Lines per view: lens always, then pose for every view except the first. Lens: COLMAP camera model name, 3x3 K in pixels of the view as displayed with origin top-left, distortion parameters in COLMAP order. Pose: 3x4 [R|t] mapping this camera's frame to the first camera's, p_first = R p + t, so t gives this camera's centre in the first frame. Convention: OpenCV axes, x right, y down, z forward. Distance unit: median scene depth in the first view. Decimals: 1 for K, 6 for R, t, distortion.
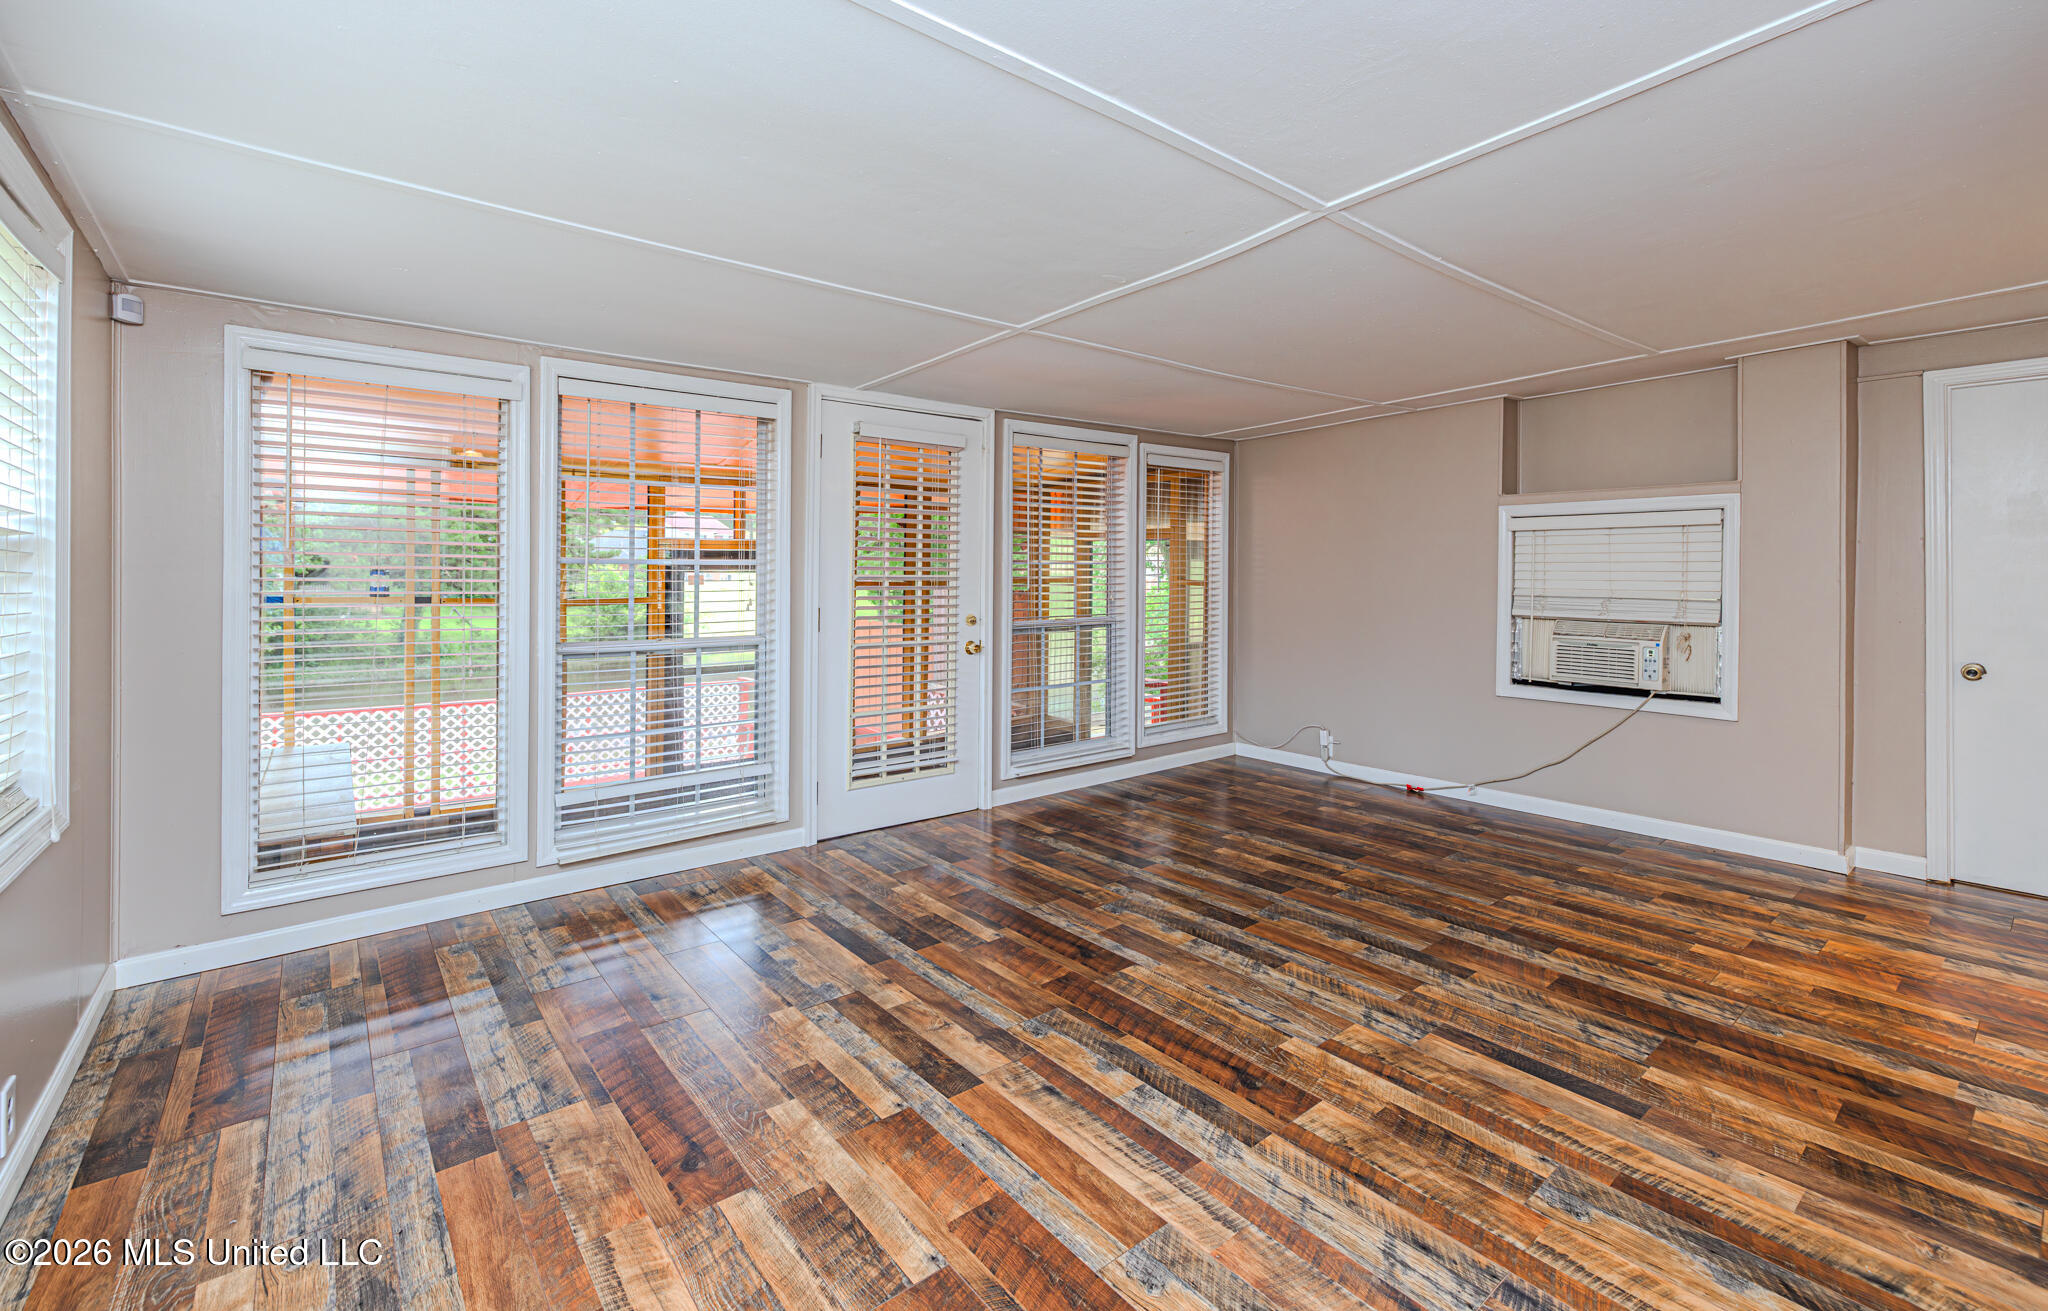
lens RADIAL K [[867.5, 0, 1015.4], [0, 867.5, 579.6], [0, 0, 1]] dist [-0.000625, 0.000357]
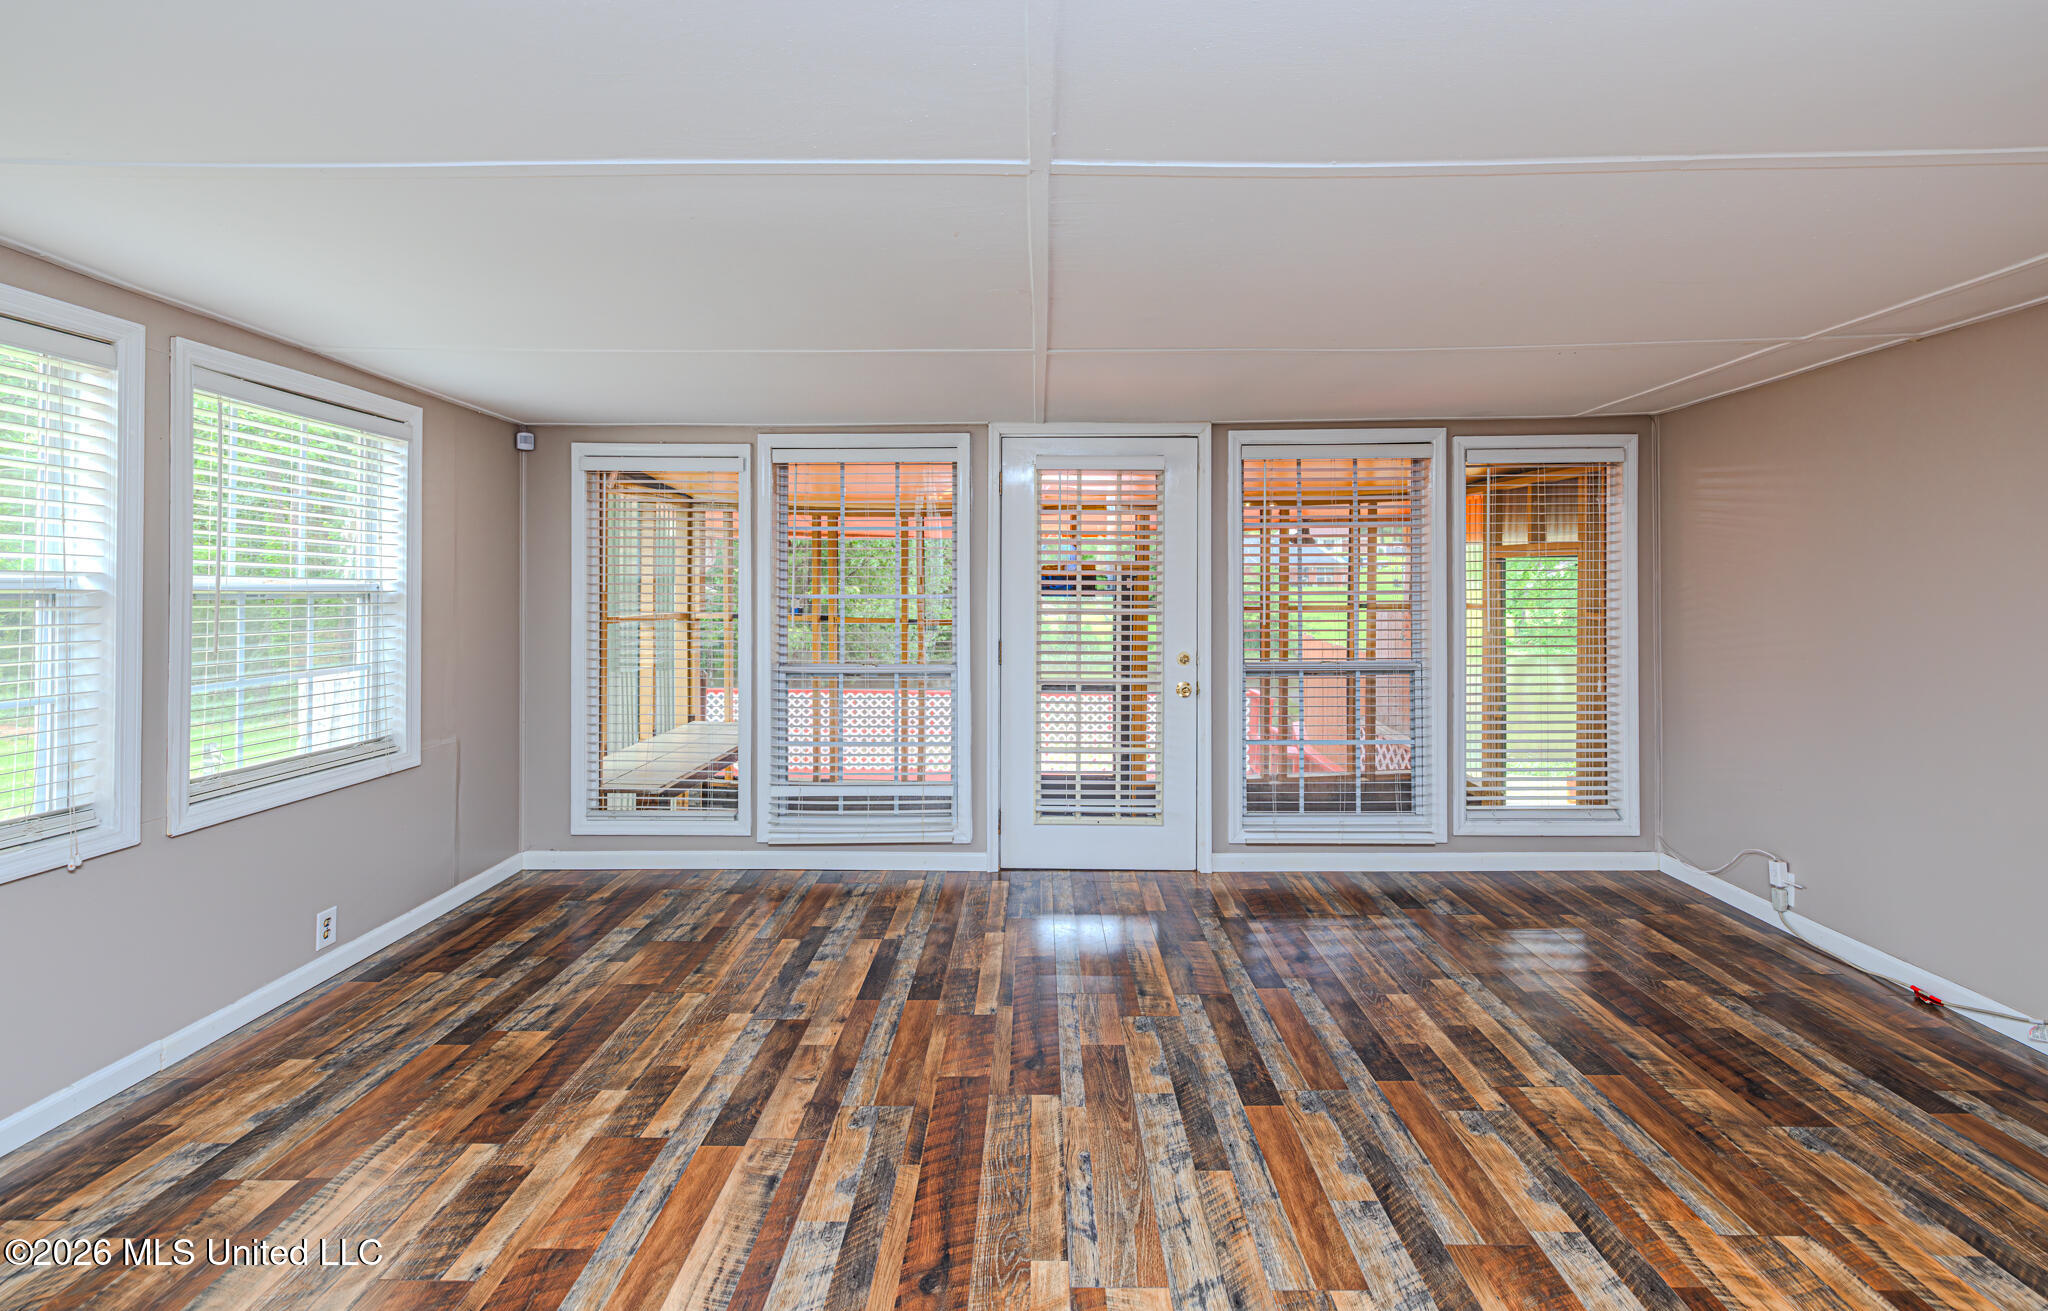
lens RADIAL K [[867.5, 0, 1037.1], [0, 867.5, 570.8], [0, 0, 1]] dist [-0.000625, 0.000357]
pose [[0.777137, -0.007572, -0.629286, 0.641212], [-0.003728, 0.999855, -0.016635, -0.047320], [0.629320, 0.015274, 0.776996, 0.322712]]
